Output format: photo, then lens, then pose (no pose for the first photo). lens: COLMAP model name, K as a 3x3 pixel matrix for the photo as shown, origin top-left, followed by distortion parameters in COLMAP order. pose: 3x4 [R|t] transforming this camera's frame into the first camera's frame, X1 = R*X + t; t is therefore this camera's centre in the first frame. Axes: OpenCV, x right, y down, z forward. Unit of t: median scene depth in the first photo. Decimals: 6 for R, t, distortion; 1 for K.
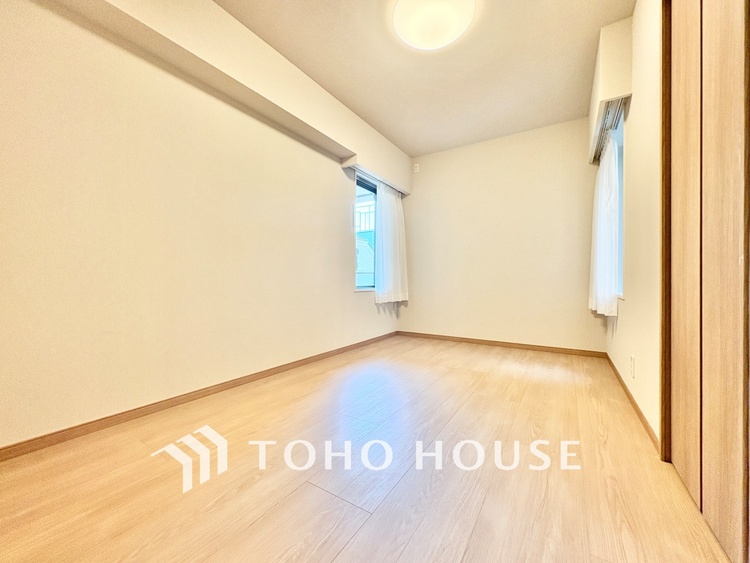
lens RADIAL K [[300.1, 0, 373.0], [0, 300.1, 276.6], [0, 0, 1]] dist [0.000451, 0.000328]
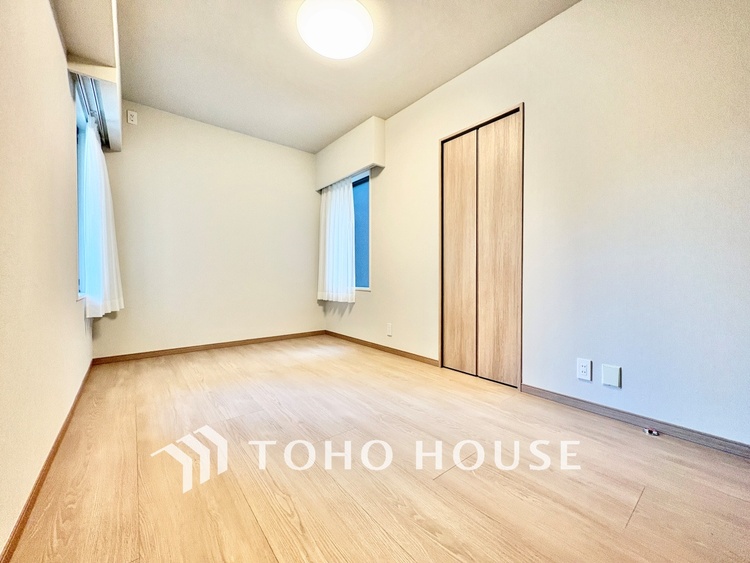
lens RADIAL K [[300.1, 0, 373.7], [0, 300.1, 282.6], [0, 0, 1]] dist [0.000451, 0.000328]
pose [[0.317483, -0.023247, 0.947979, -0.480041], [-0.009141, 0.999578, 0.027574, -0.008377], [-0.948220, -0.017420, 0.317136, 0.337875]]
